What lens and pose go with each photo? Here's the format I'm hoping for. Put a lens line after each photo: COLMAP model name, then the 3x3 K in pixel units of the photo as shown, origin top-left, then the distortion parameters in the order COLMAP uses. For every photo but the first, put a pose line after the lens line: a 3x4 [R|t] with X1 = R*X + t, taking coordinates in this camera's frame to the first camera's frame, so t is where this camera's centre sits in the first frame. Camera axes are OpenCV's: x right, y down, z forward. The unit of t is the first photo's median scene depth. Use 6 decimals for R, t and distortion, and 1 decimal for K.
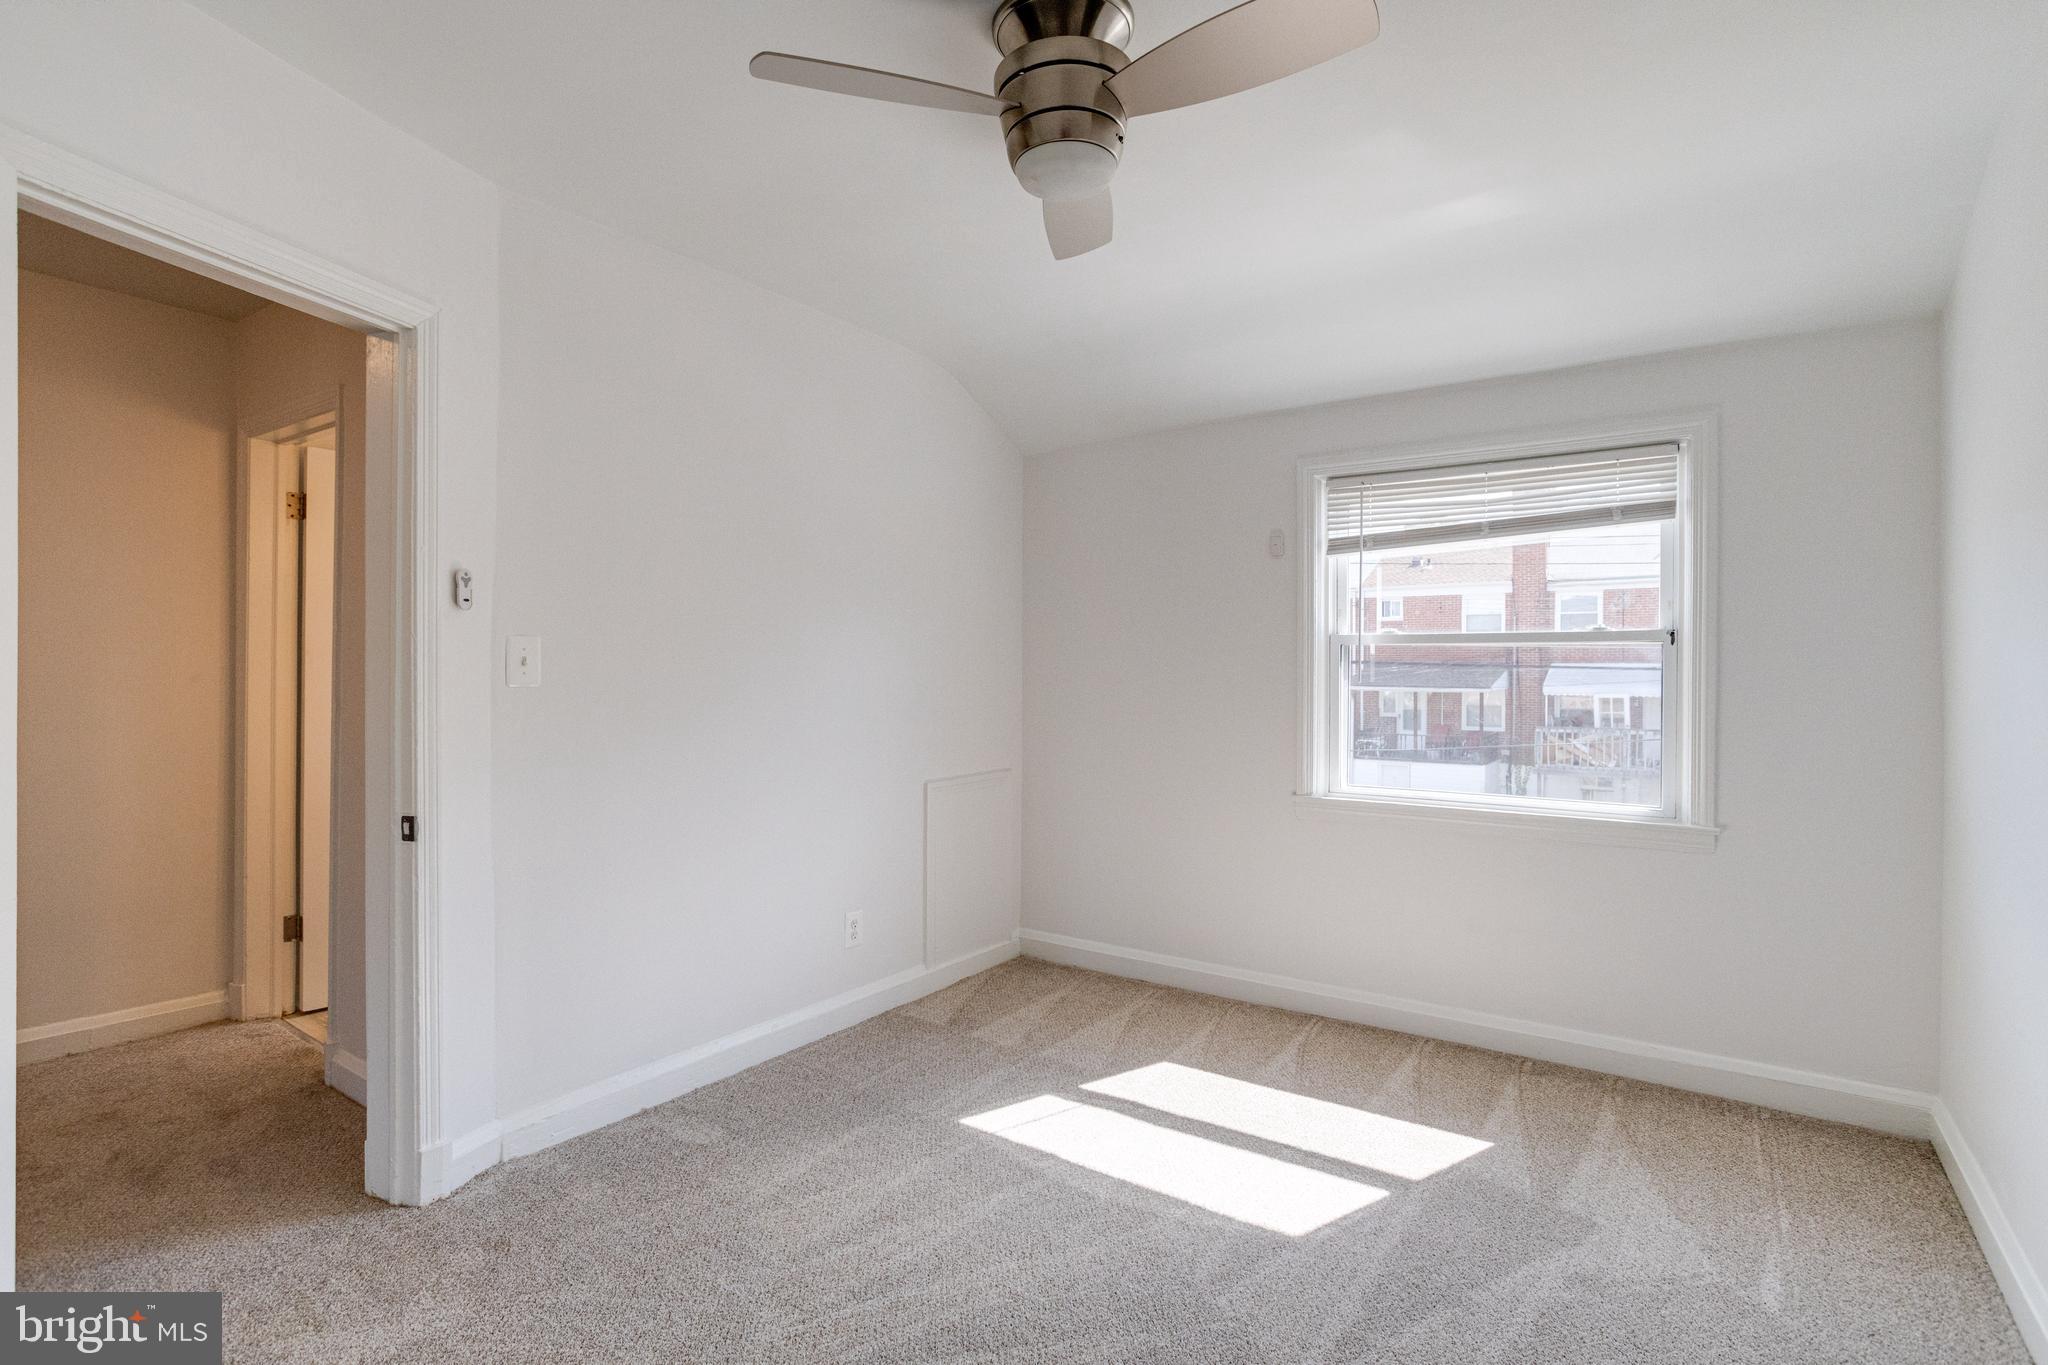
lens RADIAL K [[1008.9, 0, 1028.4], [0, 1008.9, 675.0], [0, 0, 1]] dist [-0.000067, 0.000320]
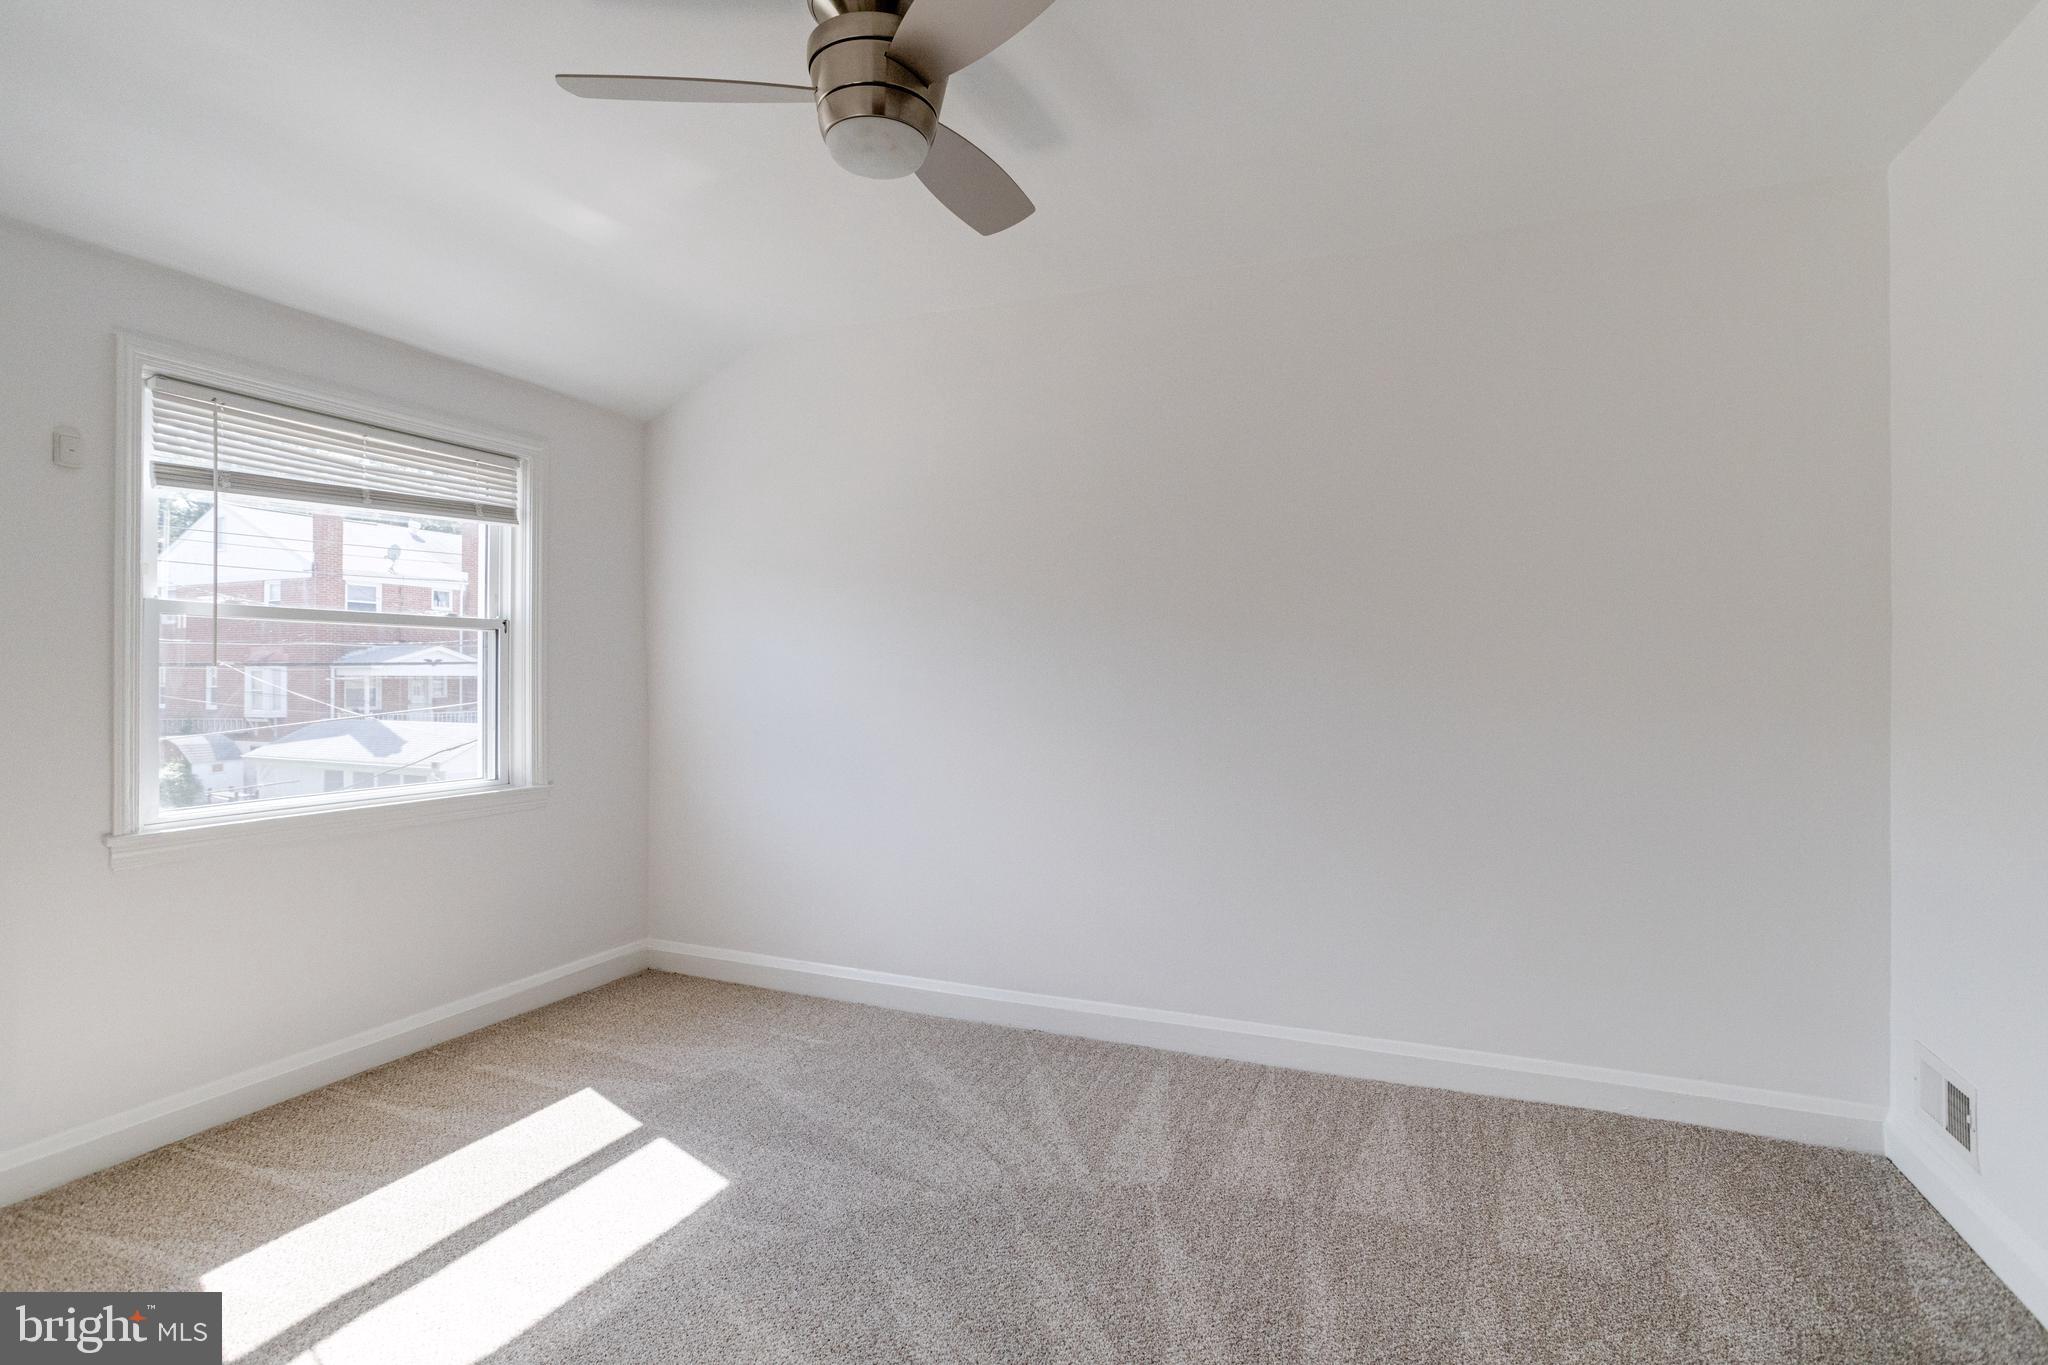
lens RADIAL K [[1008.9, 0, 1033.0], [0, 1008.9, 674.7], [0, 0, 1]] dist [-0.000067, 0.000320]
pose [[-0.216579, -0.011784, 0.976194, -0.612415], [-0.003503, 0.999930, 0.011293, 0.002373], [-0.976259, -0.000973, -0.216606, 0.666163]]
